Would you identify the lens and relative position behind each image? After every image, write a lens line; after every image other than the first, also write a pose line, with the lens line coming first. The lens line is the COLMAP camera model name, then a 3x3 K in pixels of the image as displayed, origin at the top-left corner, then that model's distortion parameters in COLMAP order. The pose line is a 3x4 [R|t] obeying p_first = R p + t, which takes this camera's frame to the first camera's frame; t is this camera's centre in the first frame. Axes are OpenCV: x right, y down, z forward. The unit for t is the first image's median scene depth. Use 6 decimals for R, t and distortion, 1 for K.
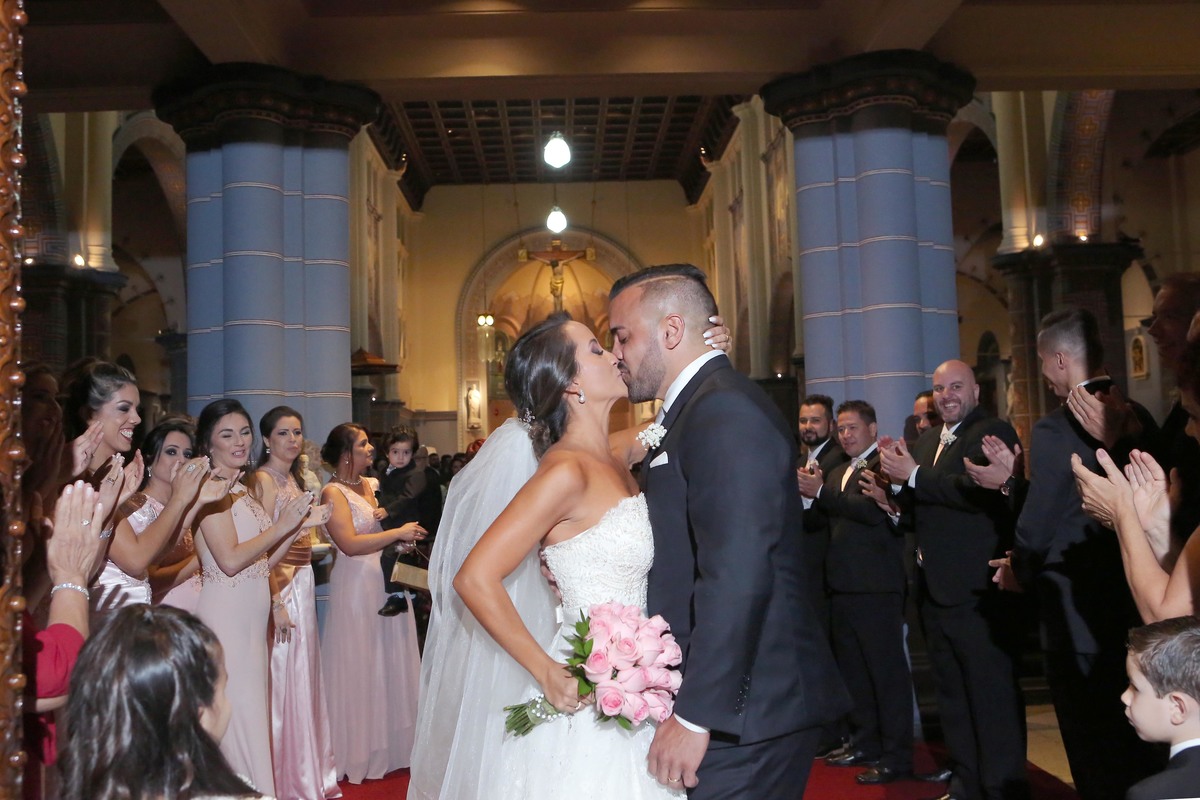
lens RADIAL K [[1080.7, 0, 600.0], [0, 1080.7, 400.0], [0, 0, 1]] dist [-0.126569, 0.248181]
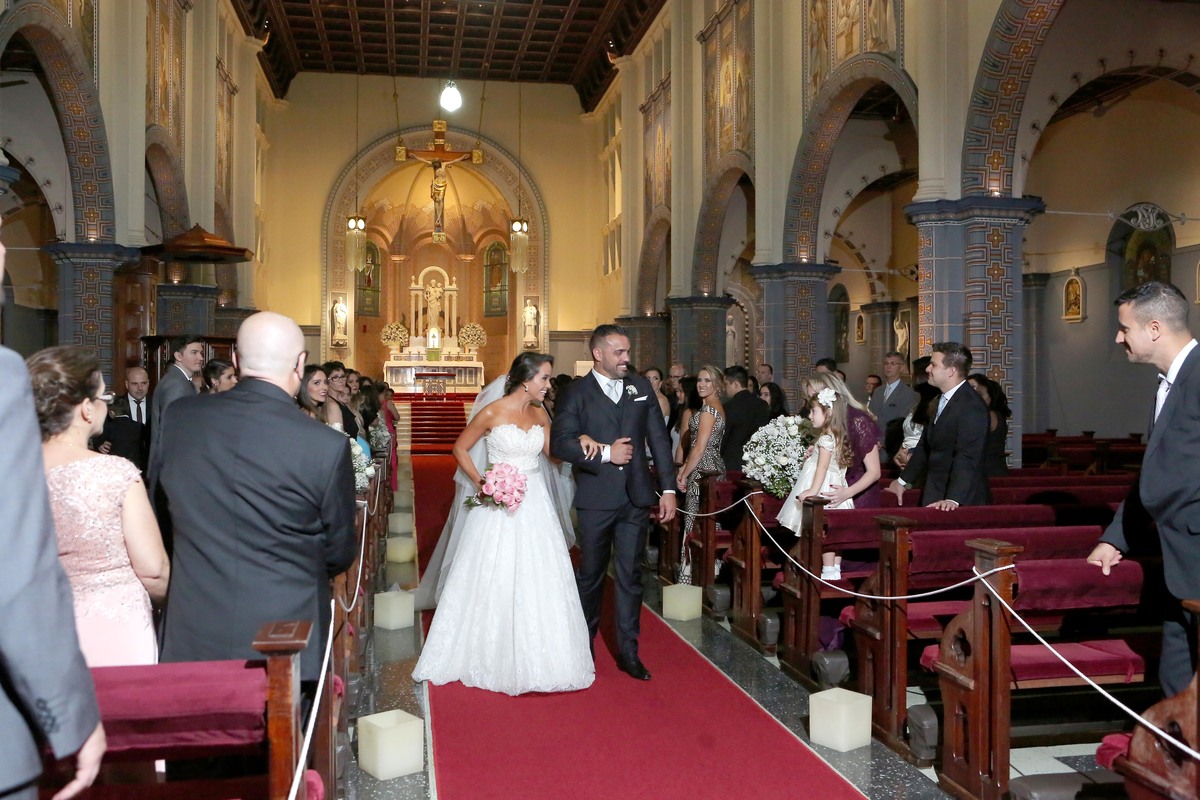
lens RADIAL K [[1080.7, 0, 600.0], [0, 1080.7, 400.0], [0, 0, 1]] dist [-0.126569, 0.248181]
pose [[0.991330, 0.034903, 0.126677, -0.013838], [-0.043109, 0.997106, 0.062626, 0.006353], [-0.124124, -0.067544, 0.989965, 0.091450]]
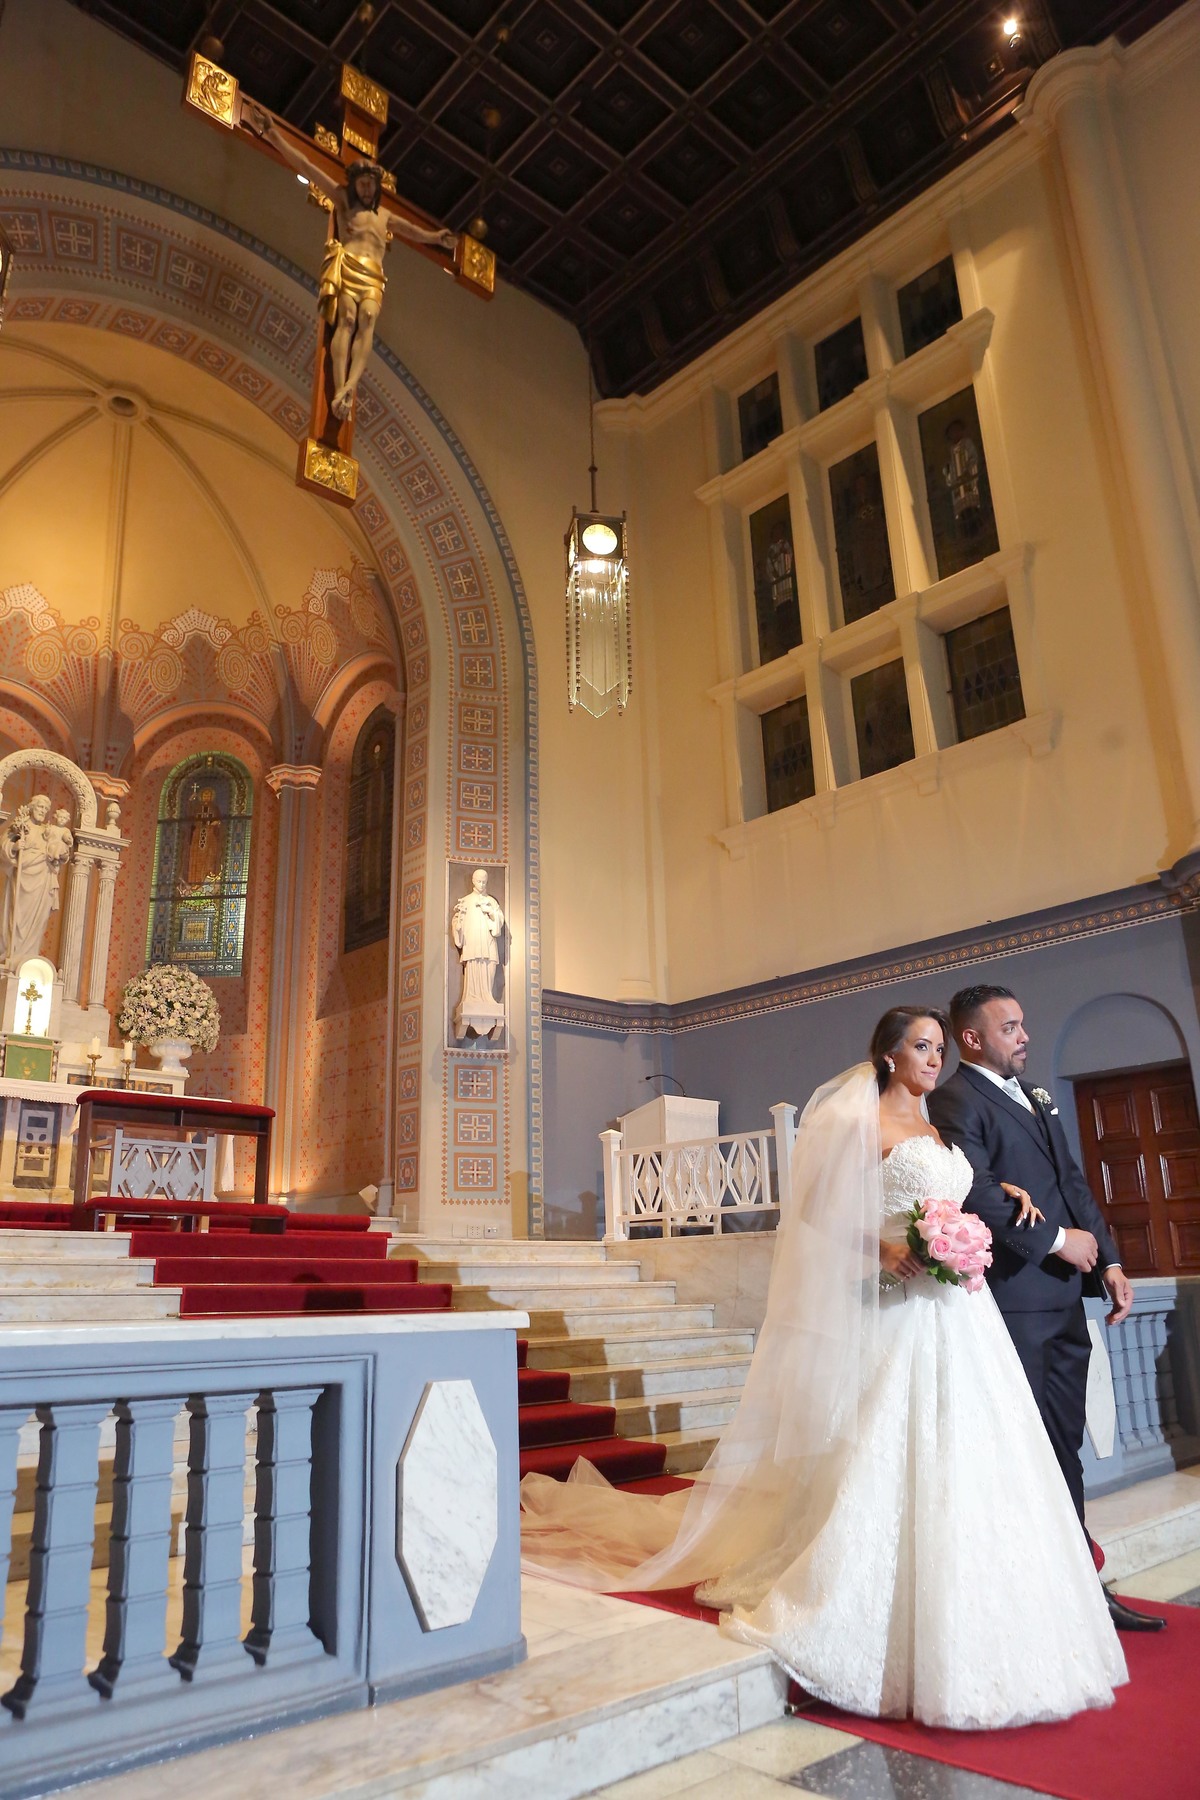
lens RADIAL K [[1227.6, 0, 600.0], [0, 1227.6, 900.0], [0, 0, 1]] dist [-0.005887, -0.000988]
pose [[0.770527, 0.204844, 0.603595, -0.150209], [-0.045135, 0.962111, -0.268897, 0.086279], [-0.635808, 0.179949, 0.750578, 1.007362]]
